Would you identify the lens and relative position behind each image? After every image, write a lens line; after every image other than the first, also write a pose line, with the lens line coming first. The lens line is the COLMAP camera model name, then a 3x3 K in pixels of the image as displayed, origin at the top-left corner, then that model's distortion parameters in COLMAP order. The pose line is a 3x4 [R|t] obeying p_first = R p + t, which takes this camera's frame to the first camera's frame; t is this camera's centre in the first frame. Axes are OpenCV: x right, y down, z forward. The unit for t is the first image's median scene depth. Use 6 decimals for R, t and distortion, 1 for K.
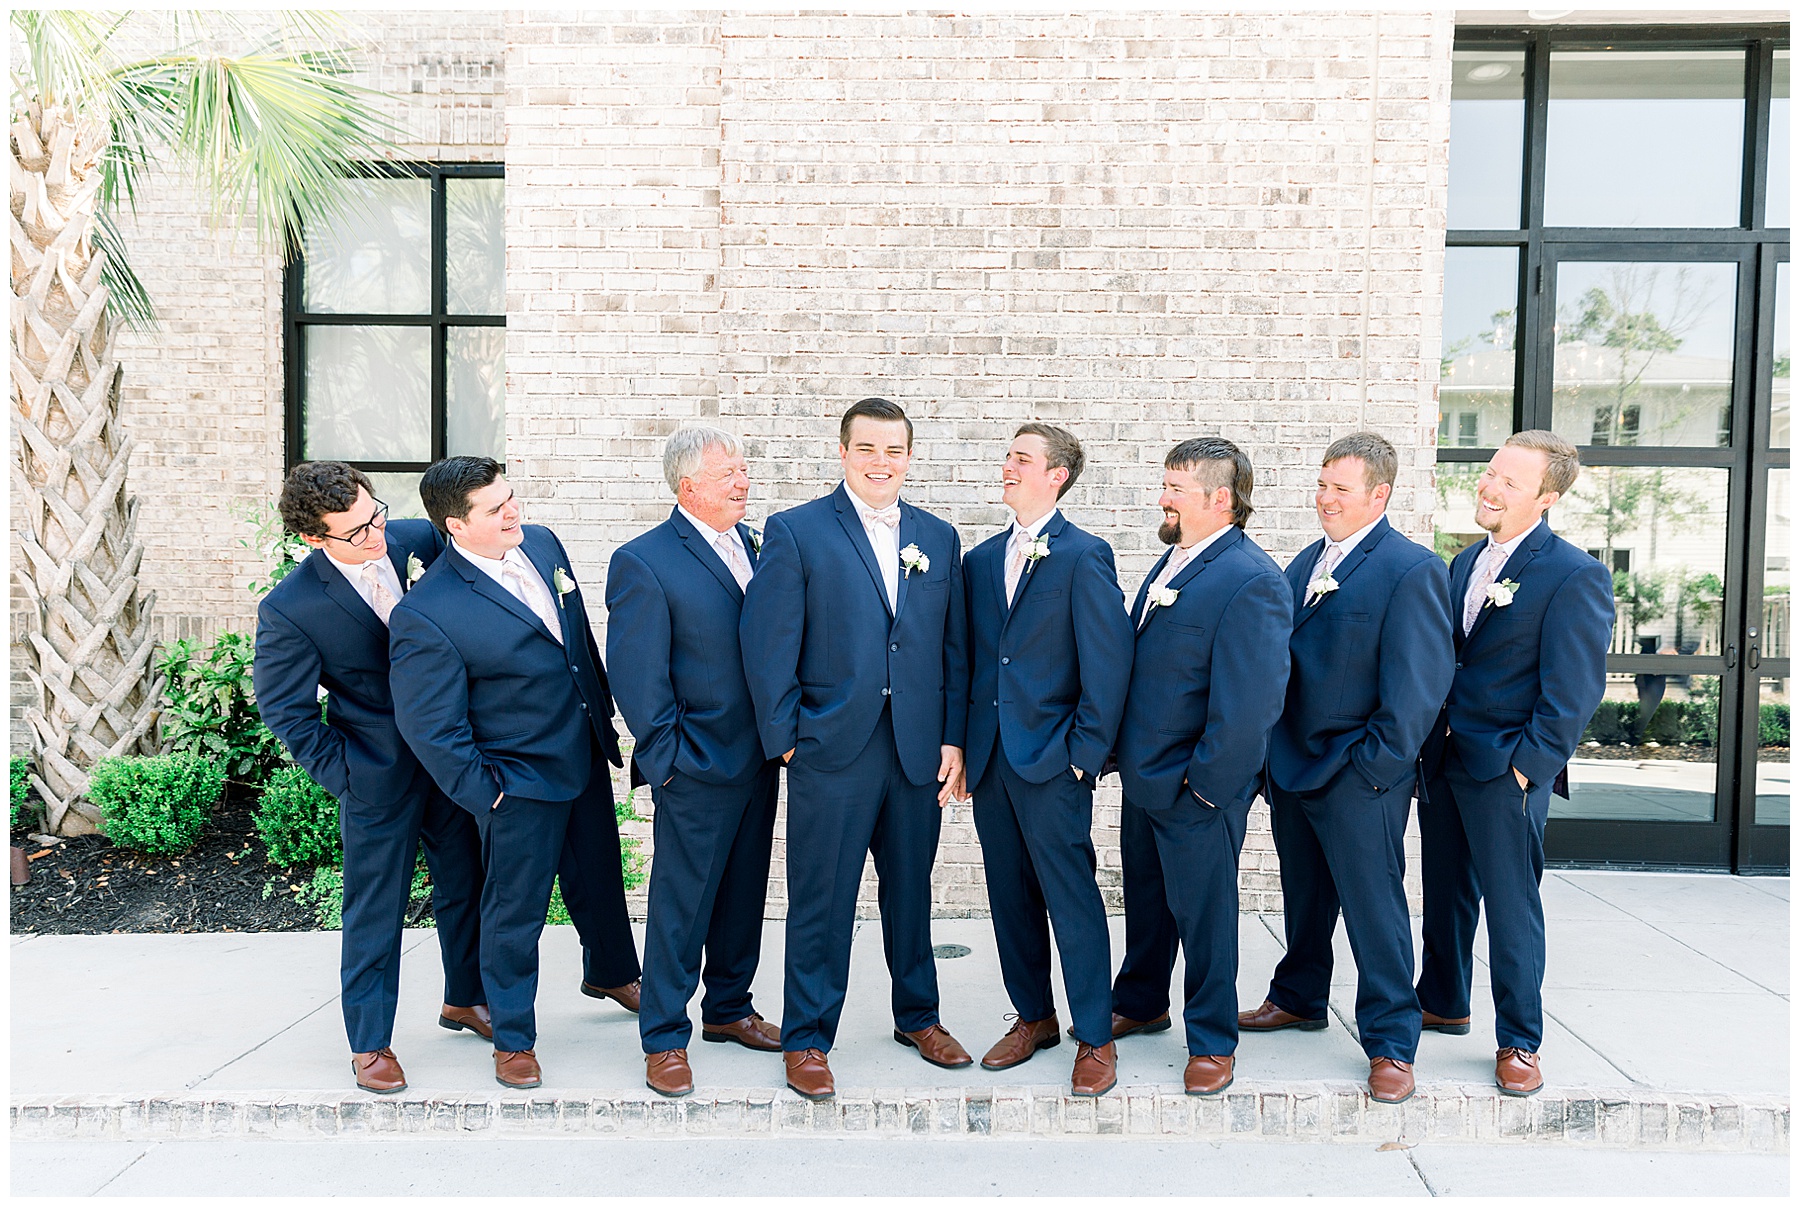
lens RADIAL K [[1216.8, 0, 946.8], [0, 1216.8, 626.7], [0, 0, 1]] dist [0.005090, 0.002751]
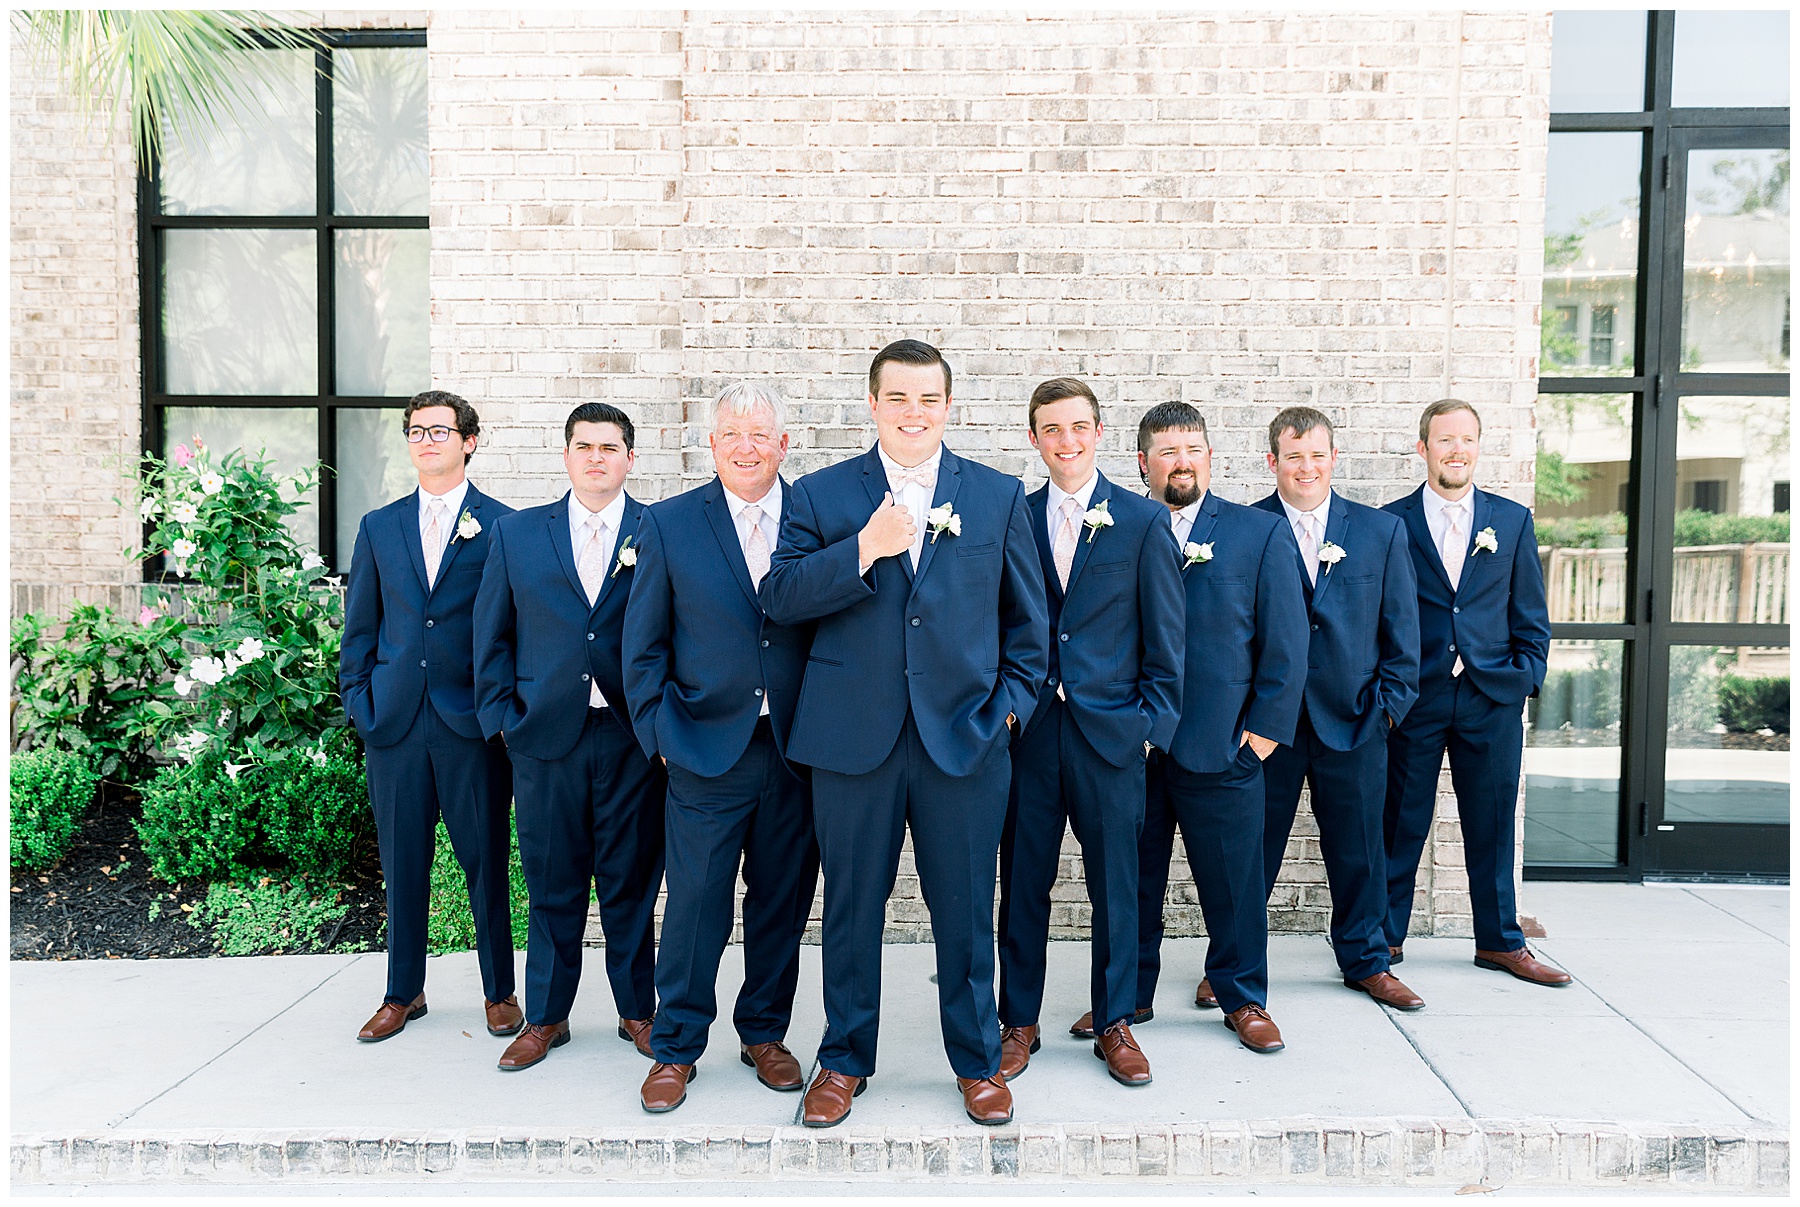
lens RADIAL K [[1588.3, 0, 900.0], [0, 1588.3, 603.5], [0, 0, 1]] dist [0.001076, 0.015640]
pose [[0.999847, -0.005240, -0.016683, -0.019445], [0.005479, 0.999883, 0.014309, -0.011544], [0.016606, -0.014398, 0.999758, -0.103226]]
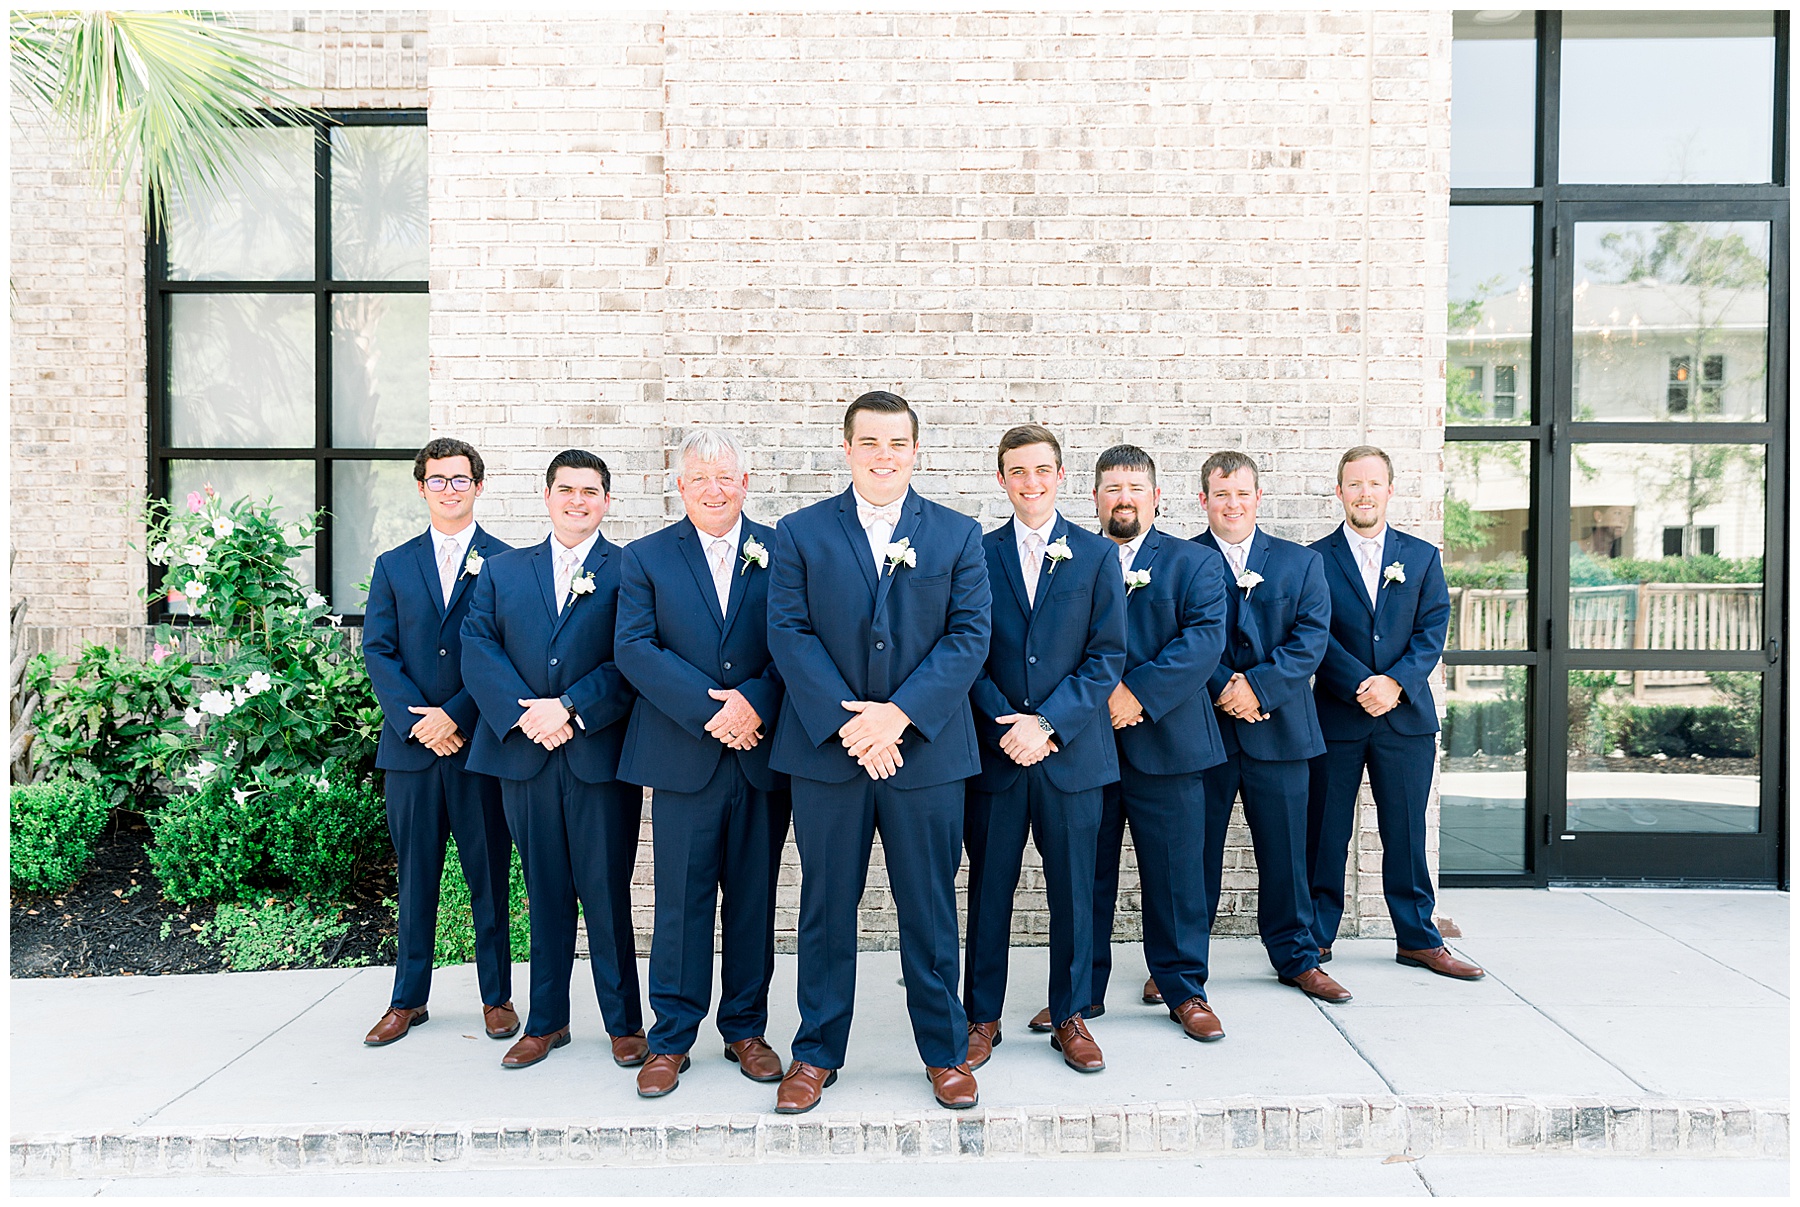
lens RADIAL K [[1509.7, 0, 897.7], [0, 1509.7, 603.9], [0, 0, 1]] dist [-0.010065, 0.020210]
pose [[0.999838, -0.012060, 0.013337, -0.029326], [0.012267, 0.999804, -0.015525, -0.001168], [-0.013147, 0.015686, 0.999791, -0.135782]]
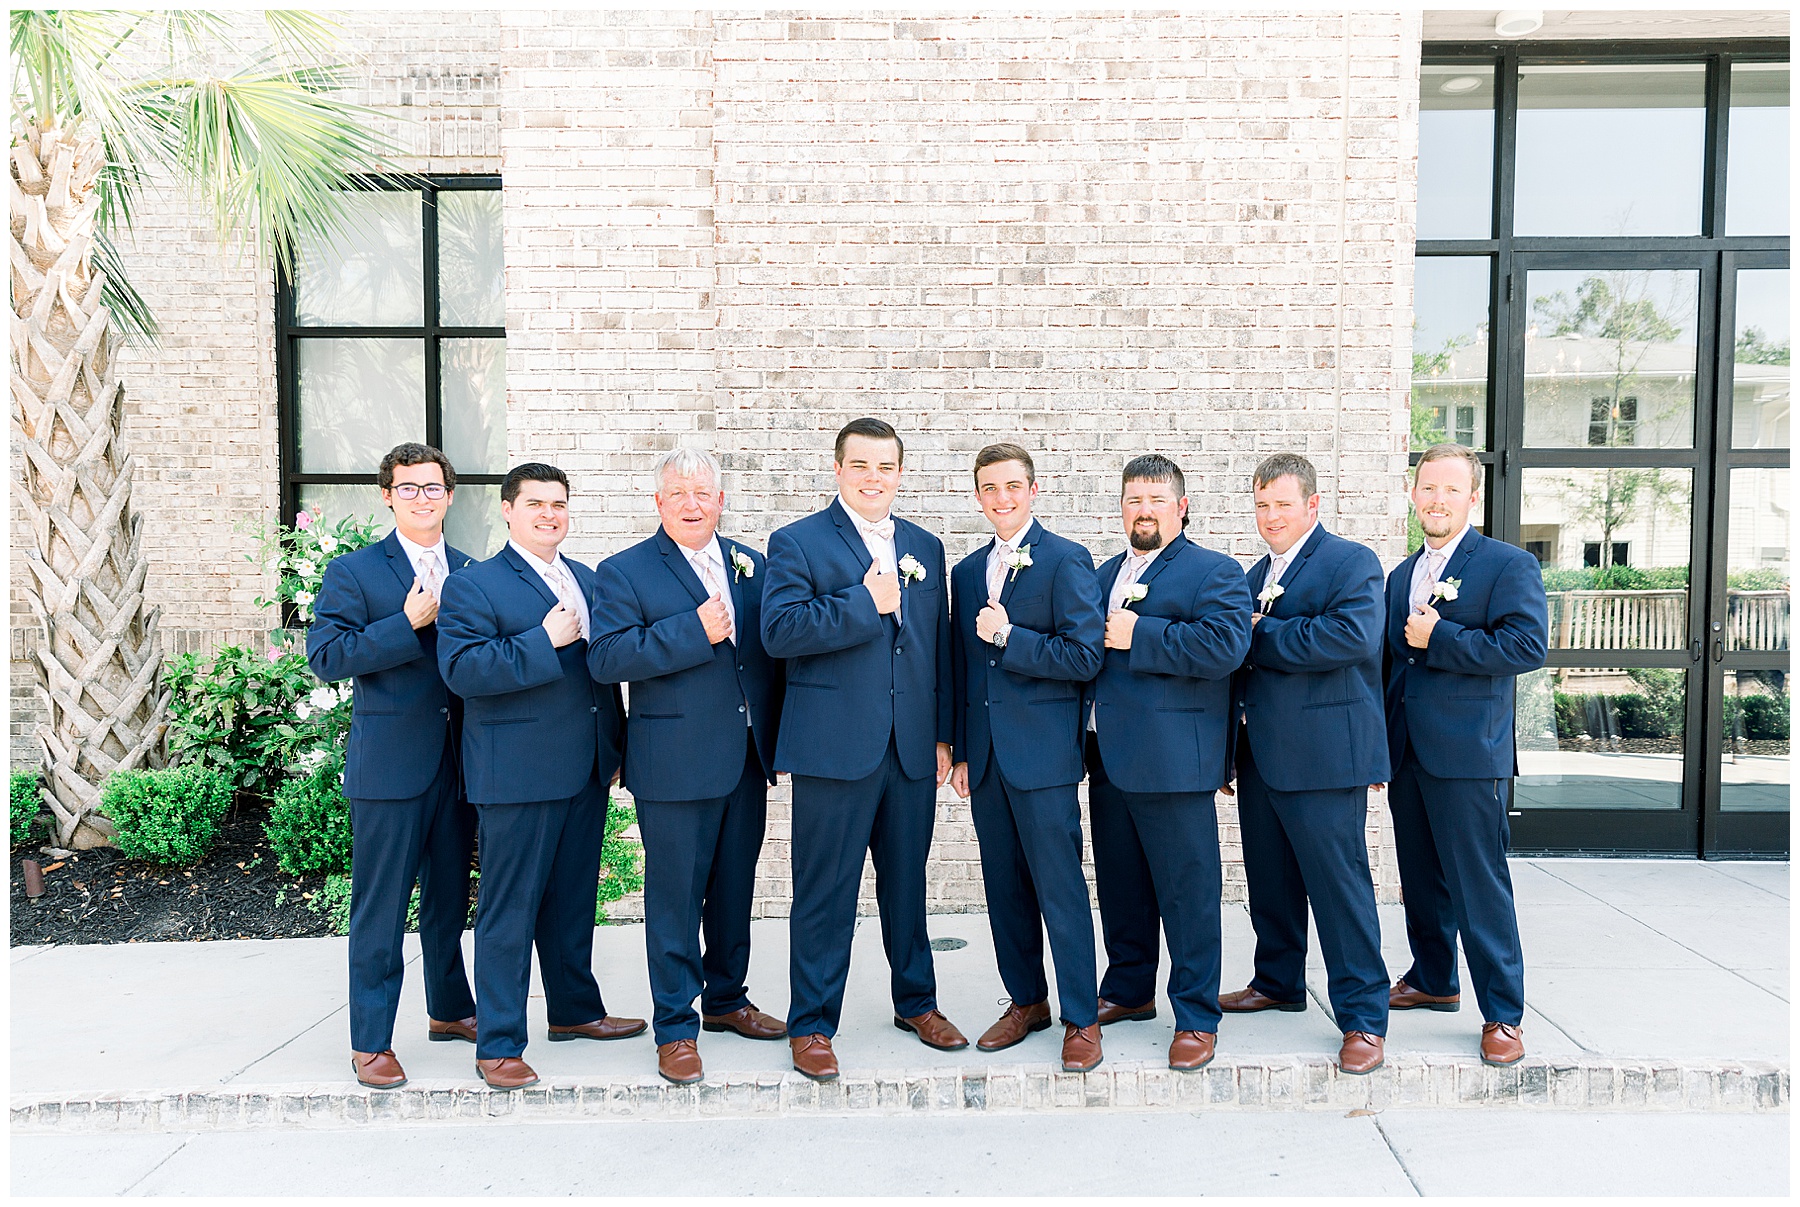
lens RADIAL K [[1247.8, 0, 965.7], [0, 1247.8, 639.6], [0, 0, 1]] dist [0.007672, -0.000423]
pose [[0.999773, -0.013524, 0.016455, 0.004010], [0.013355, 0.999858, 0.010322, -0.004348], [-0.016593, -0.010100, 0.999811, -0.061140]]
